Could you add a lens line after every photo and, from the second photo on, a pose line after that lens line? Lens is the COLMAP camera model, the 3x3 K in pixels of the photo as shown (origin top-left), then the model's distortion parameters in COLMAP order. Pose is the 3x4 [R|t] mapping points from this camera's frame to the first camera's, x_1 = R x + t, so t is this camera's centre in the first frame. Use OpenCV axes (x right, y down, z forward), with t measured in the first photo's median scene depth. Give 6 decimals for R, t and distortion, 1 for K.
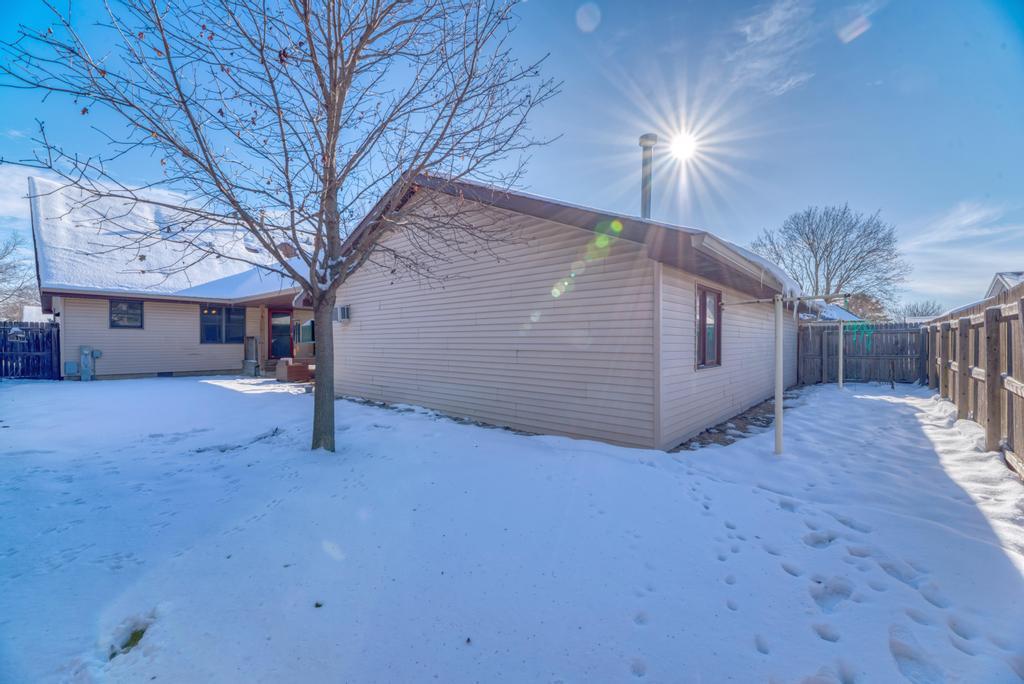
lens RADIAL K [[406.7, 0, 511.8], [0, 406.7, 342.4], [0, 0, 1]] dist [0.000764, 0.000081]
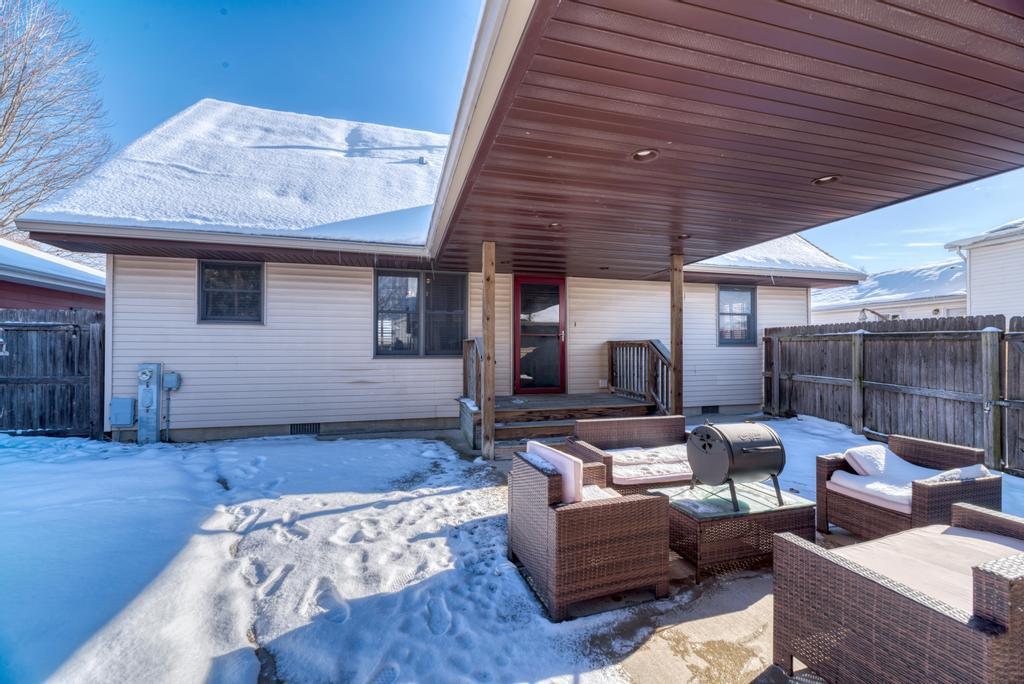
lens RADIAL K [[406.7, 0, 511.4], [0, 406.7, 352.2], [0, 0, 1]] dist [0.000764, 0.000081]
pose [[0.829038, -0.016808, -0.558939, -0.456653], [0.004787, 0.999725, -0.022963, 0.009548], [0.559171, 0.016361, 0.828891, 0.810074]]
